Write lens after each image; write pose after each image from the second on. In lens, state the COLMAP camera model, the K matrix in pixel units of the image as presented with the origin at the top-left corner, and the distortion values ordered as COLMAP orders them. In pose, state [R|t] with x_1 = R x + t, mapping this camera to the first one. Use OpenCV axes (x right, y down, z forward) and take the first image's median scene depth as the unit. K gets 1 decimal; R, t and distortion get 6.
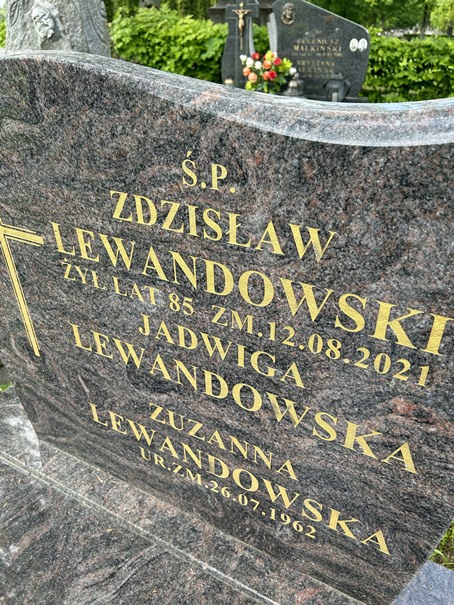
lens RADIAL K [[452.5, 0, 228.4], [0, 452.5, 301.2], [0, 0, 1]] dist [0.042429, -0.034188]
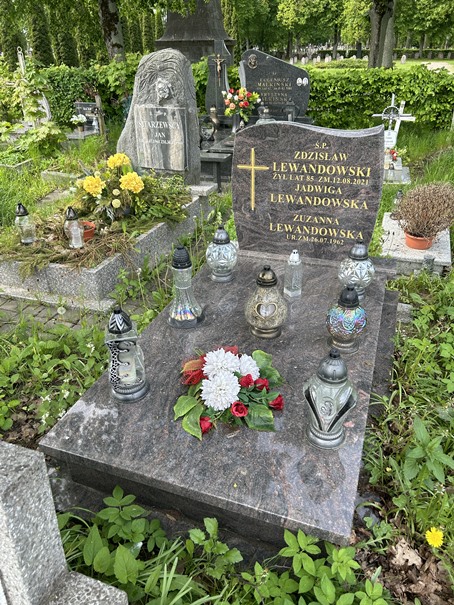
lens RADIAL K [[452.5, 0, 226.0], [0, 452.5, 303.9], [0, 0, 1]] dist [0.042429, -0.034188]
pose [[0.989018, -0.089154, 0.117881, -1.233686], [0.092107, 0.995552, -0.019831, 0.982091], [-0.115588, 0.030471, 0.992830, -2.552830]]
